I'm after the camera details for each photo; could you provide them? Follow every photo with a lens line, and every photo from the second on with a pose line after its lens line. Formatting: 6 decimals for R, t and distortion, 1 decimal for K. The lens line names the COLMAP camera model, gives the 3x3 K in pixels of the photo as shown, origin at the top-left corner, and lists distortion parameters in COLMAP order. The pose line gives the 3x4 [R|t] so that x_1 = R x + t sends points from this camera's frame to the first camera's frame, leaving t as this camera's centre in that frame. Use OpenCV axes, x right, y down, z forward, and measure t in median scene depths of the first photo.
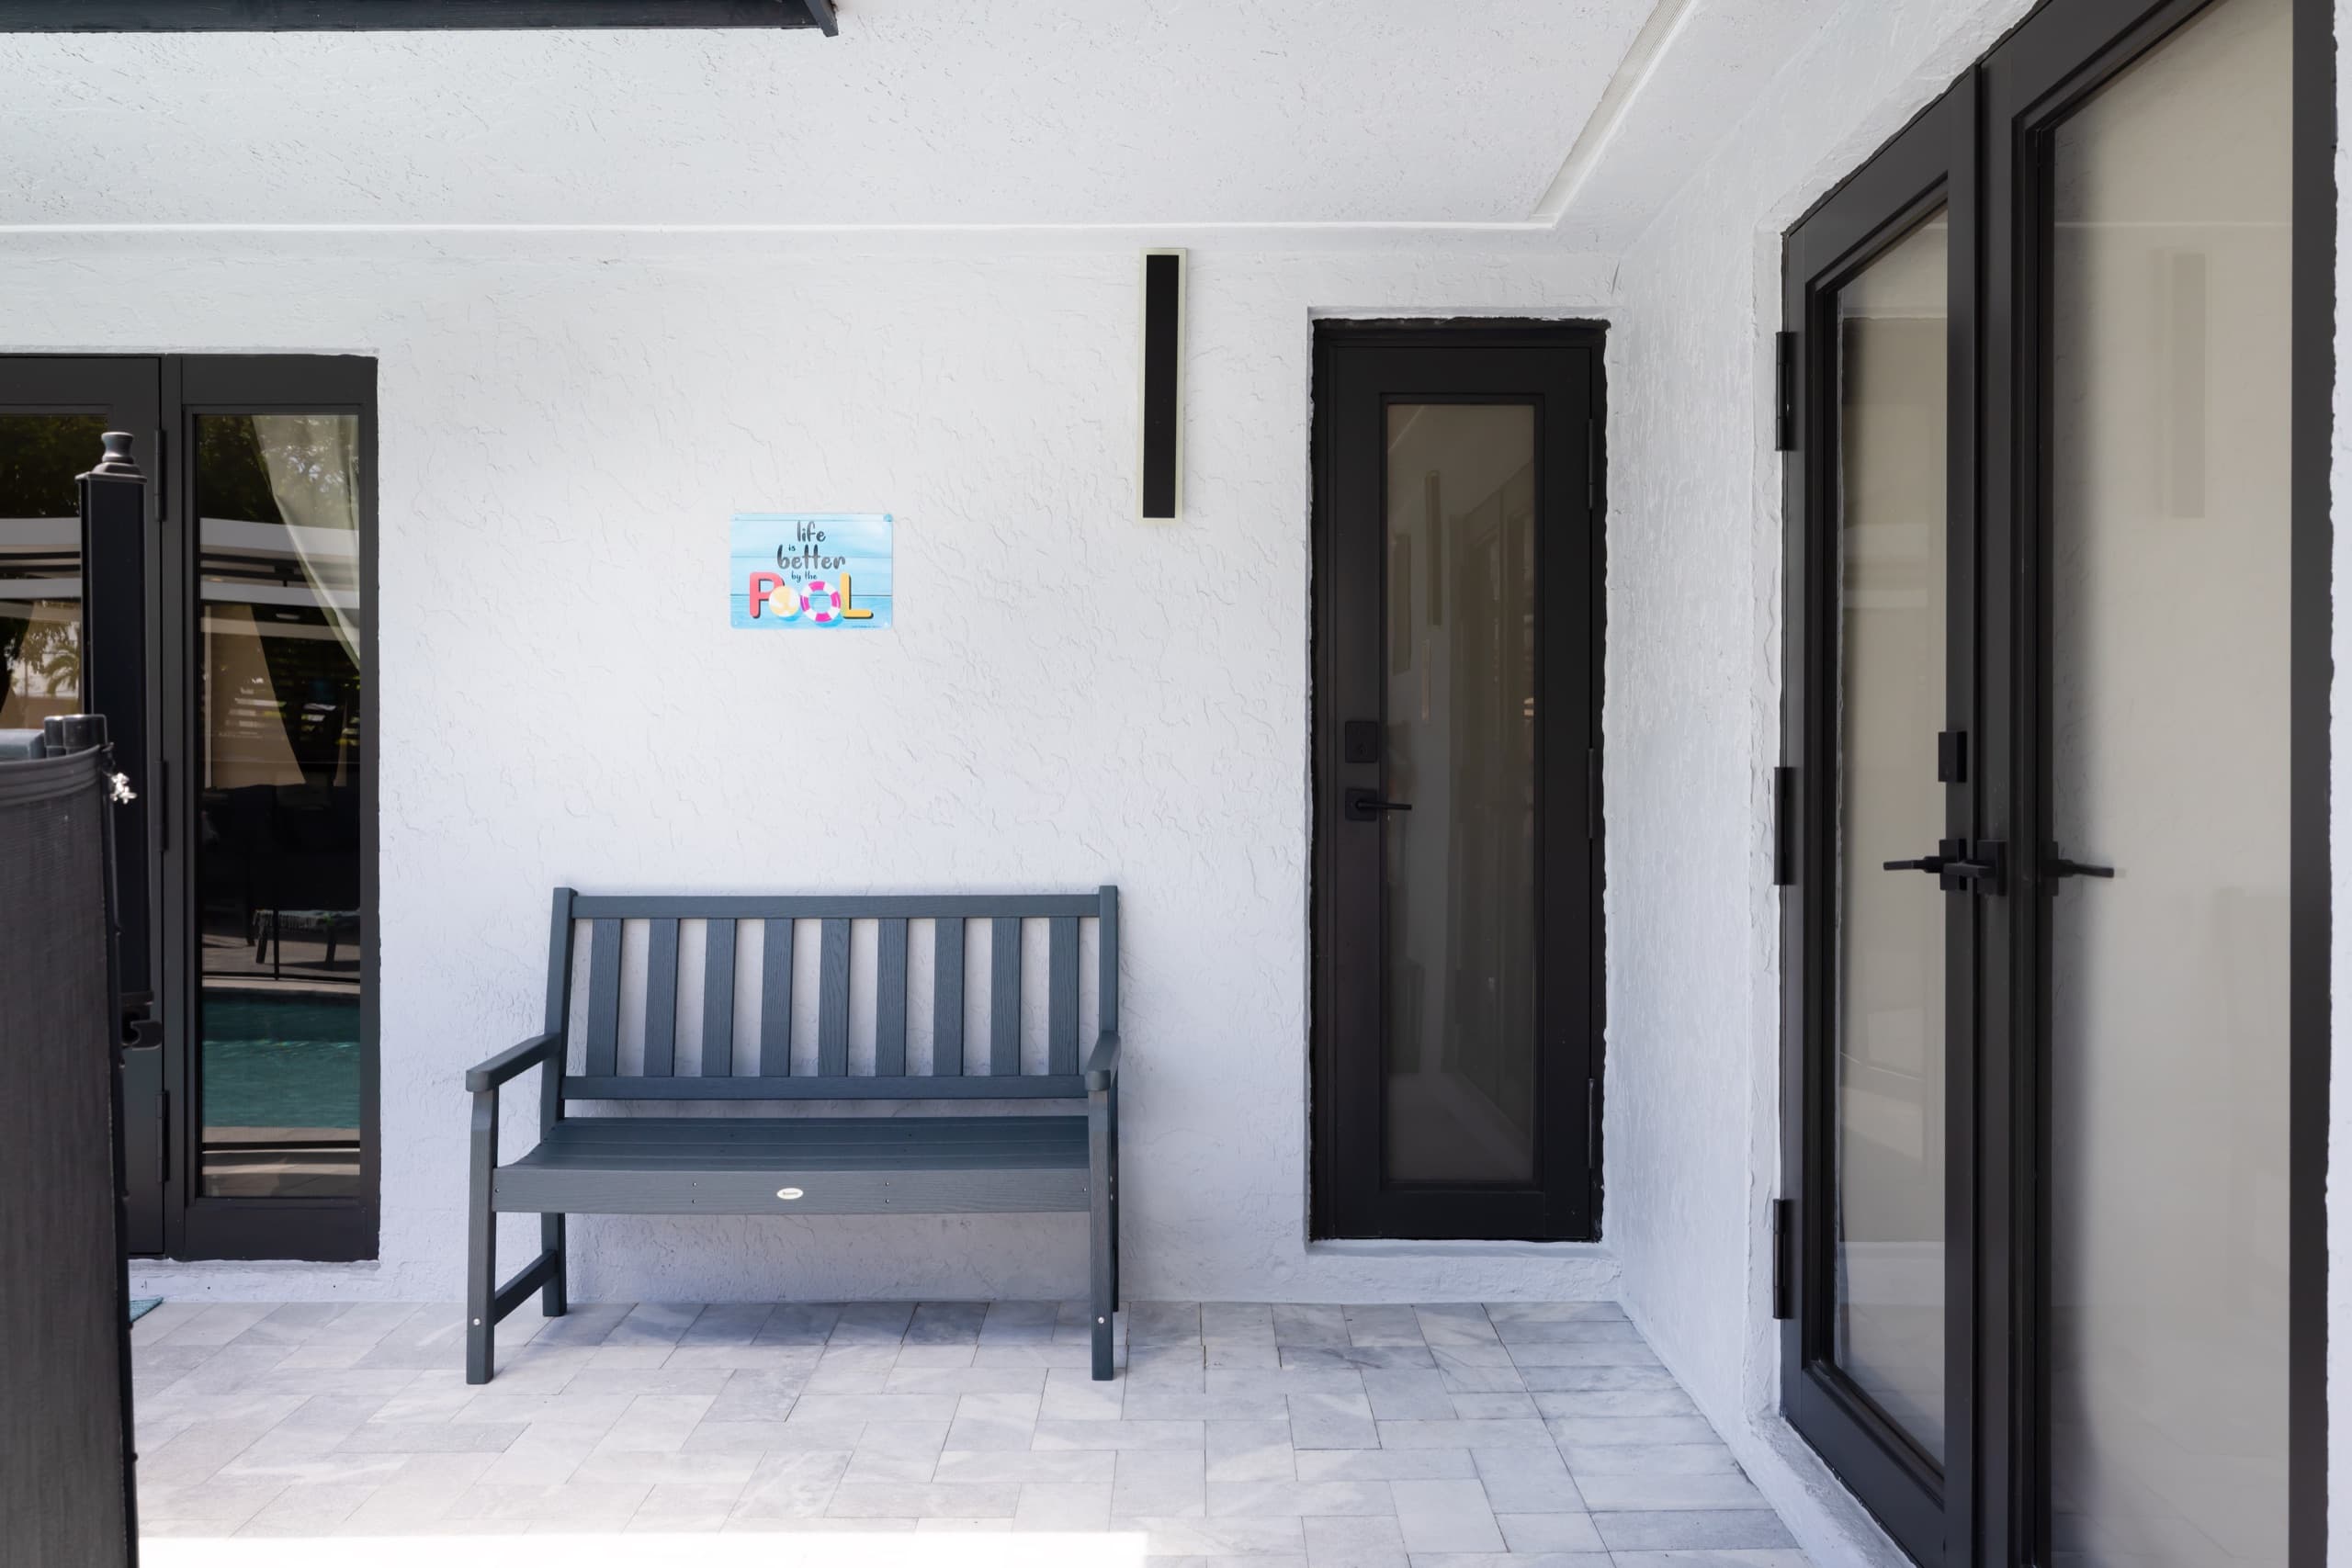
lens RADIAL K [[2041.9, 0, 1177.9], [0, 2041.9, 782.5], [0, 0, 1]] dist [-0.002882, -0.002046]
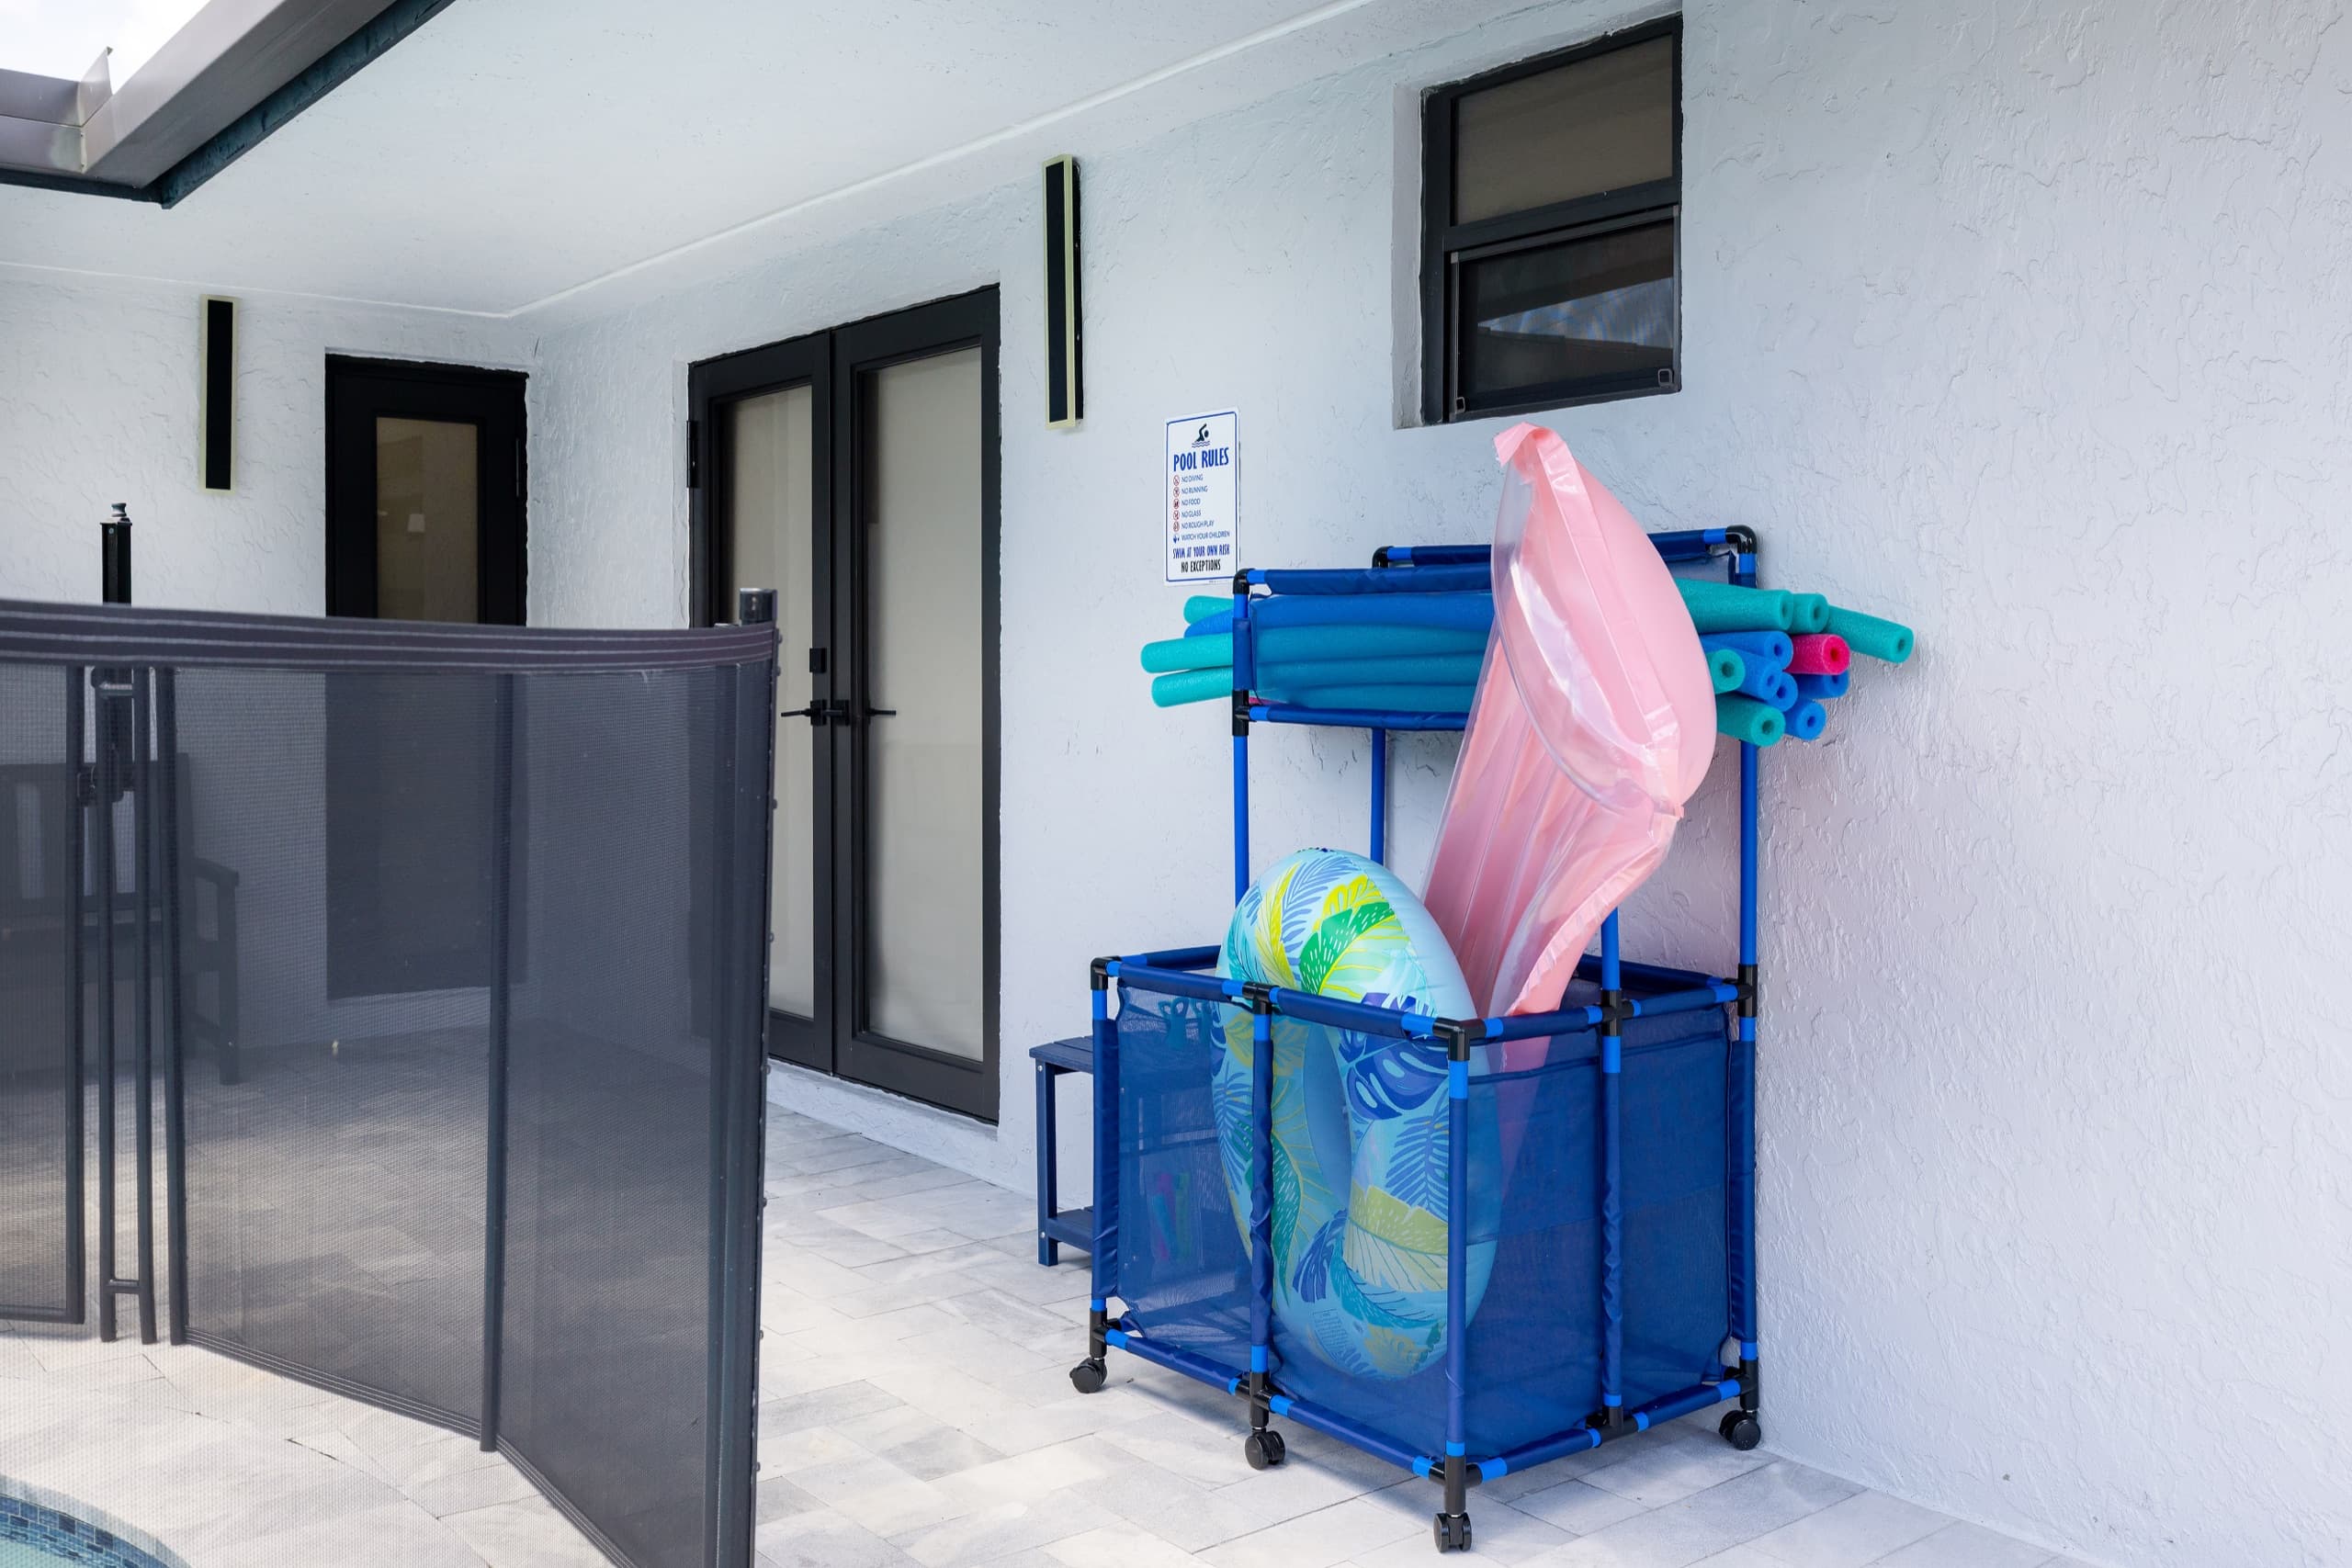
lens RADIAL K [[2041.9, 0, 1176.5], [0, 2041.9, 775.9], [0, 0, 1]] dist [-0.002882, -0.002046]
pose [[0.781893, -0.031251, 0.622628, -0.370745], [0.005919, 0.999070, 0.042713, 0.010643], [-0.623384, -0.029712, 0.781351, -0.499953]]
